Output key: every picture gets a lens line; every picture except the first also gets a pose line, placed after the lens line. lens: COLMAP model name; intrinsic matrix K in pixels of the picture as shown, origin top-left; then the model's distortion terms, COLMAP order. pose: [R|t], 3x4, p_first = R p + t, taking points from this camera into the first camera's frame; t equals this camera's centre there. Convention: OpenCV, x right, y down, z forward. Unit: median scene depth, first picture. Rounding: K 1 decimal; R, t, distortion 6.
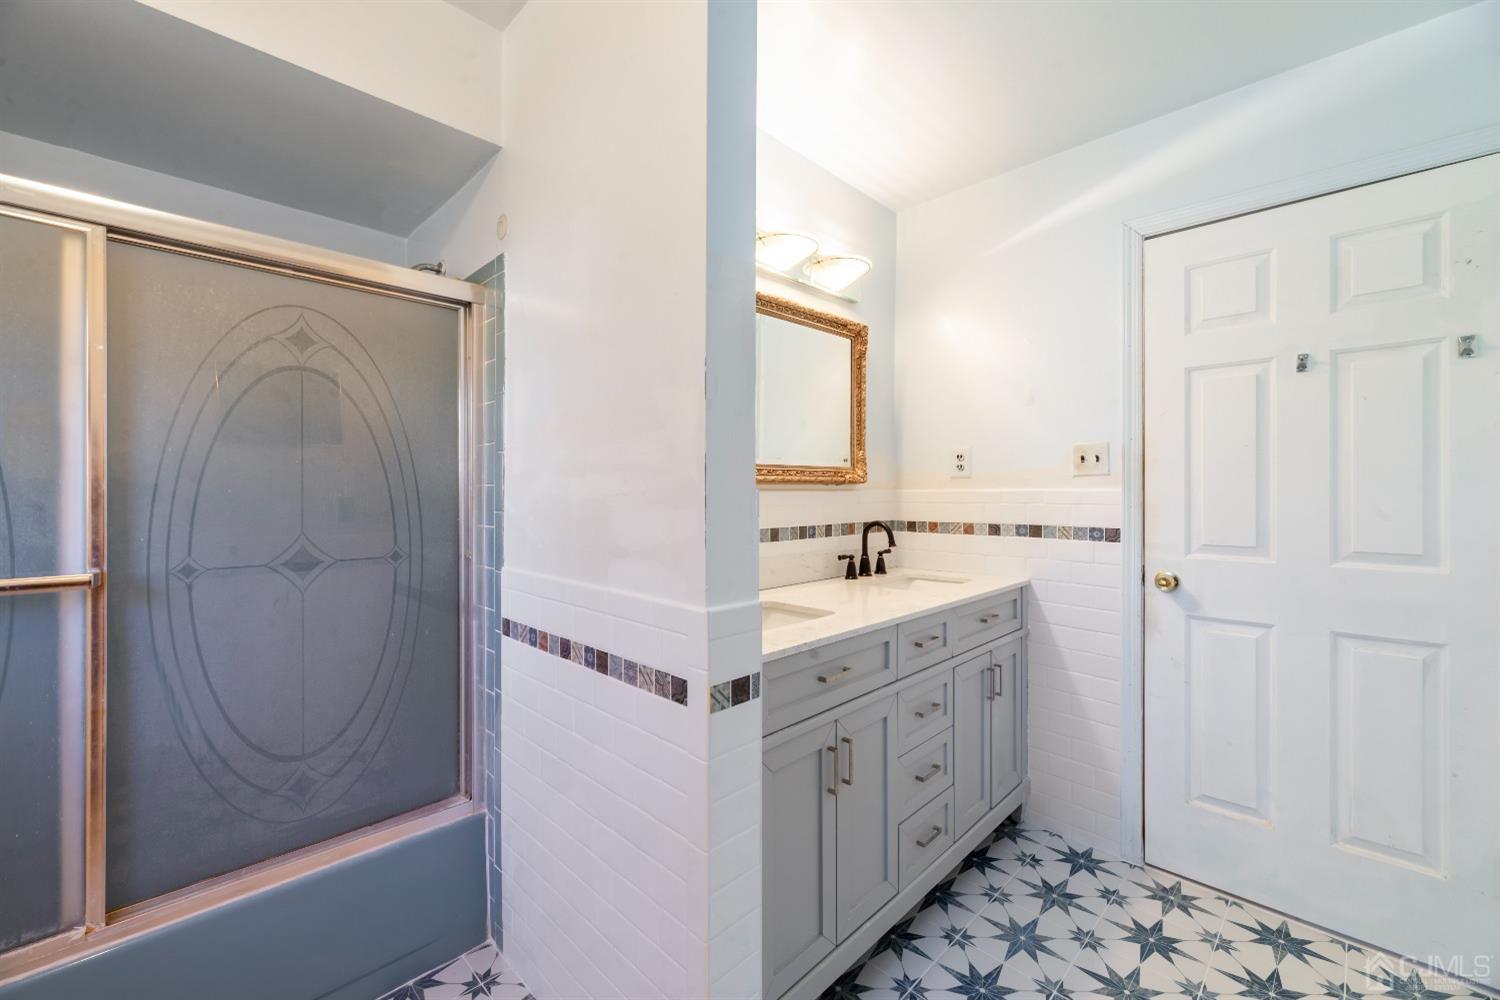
lens RADIAL K [[608.2, 0, 740.3], [0, 608.2, 495.4], [0, 0, 1]] dist [0.000733, -0.000031]
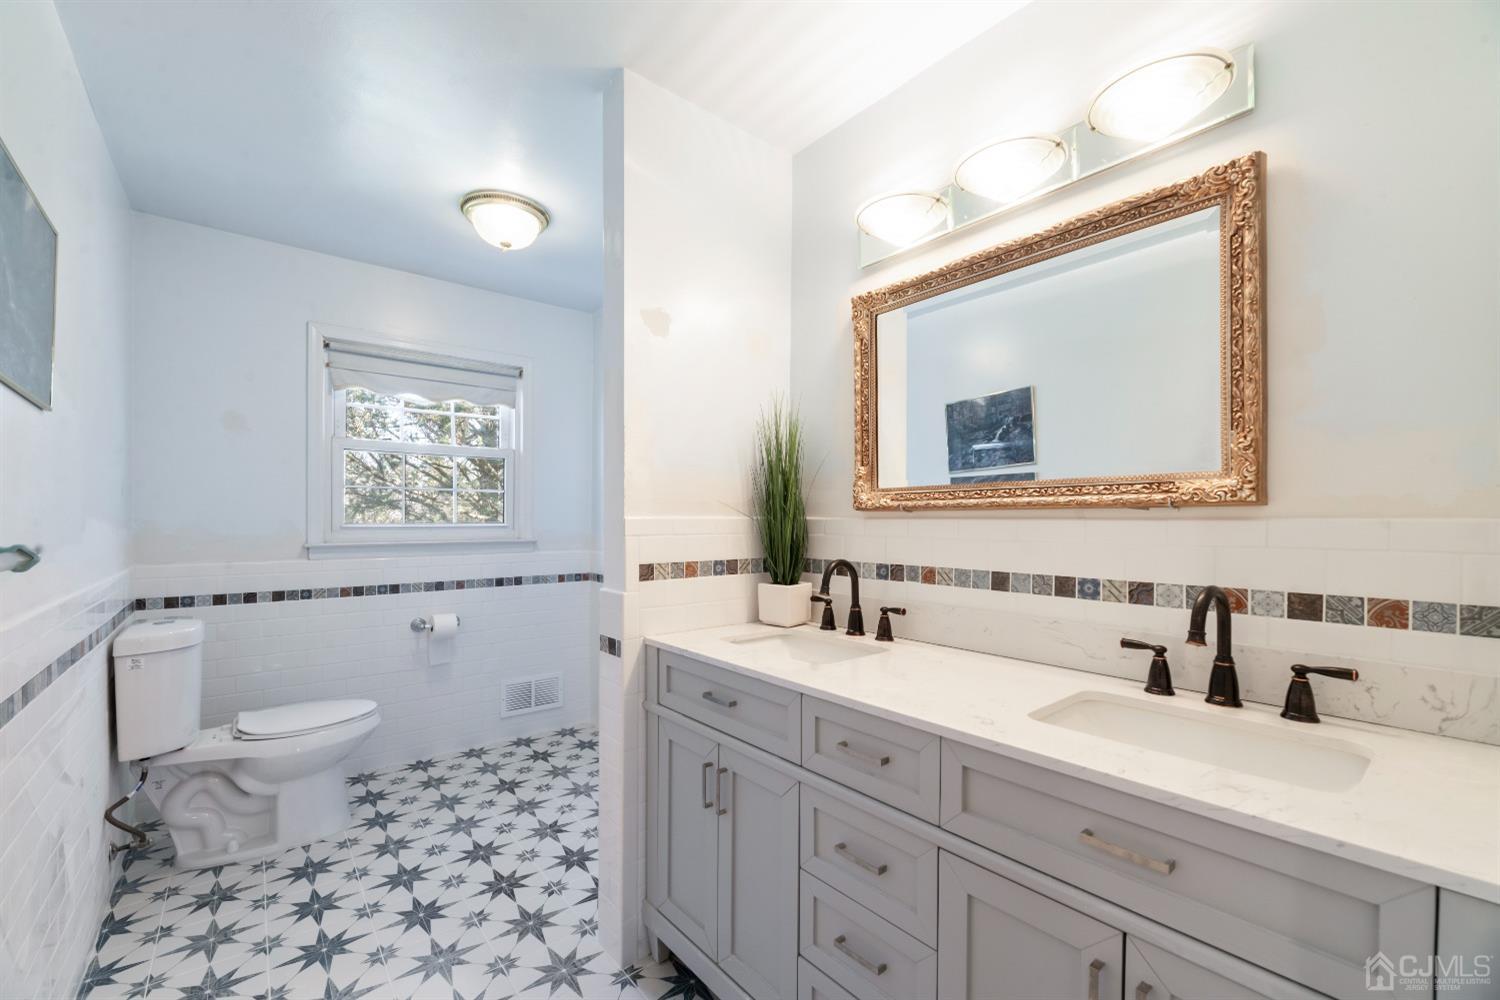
lens RADIAL K [[611.9, 0, 751.5], [0, 611.9, 520.8], [0, 0, 1]] dist [0.000125, -0.000062]
pose [[-0.086624, 0.007526, -0.996213, 0.935085], [-0.007595, 0.999937, 0.008214, -0.011252], [0.996212, 0.008278, -0.086562, 0.908780]]
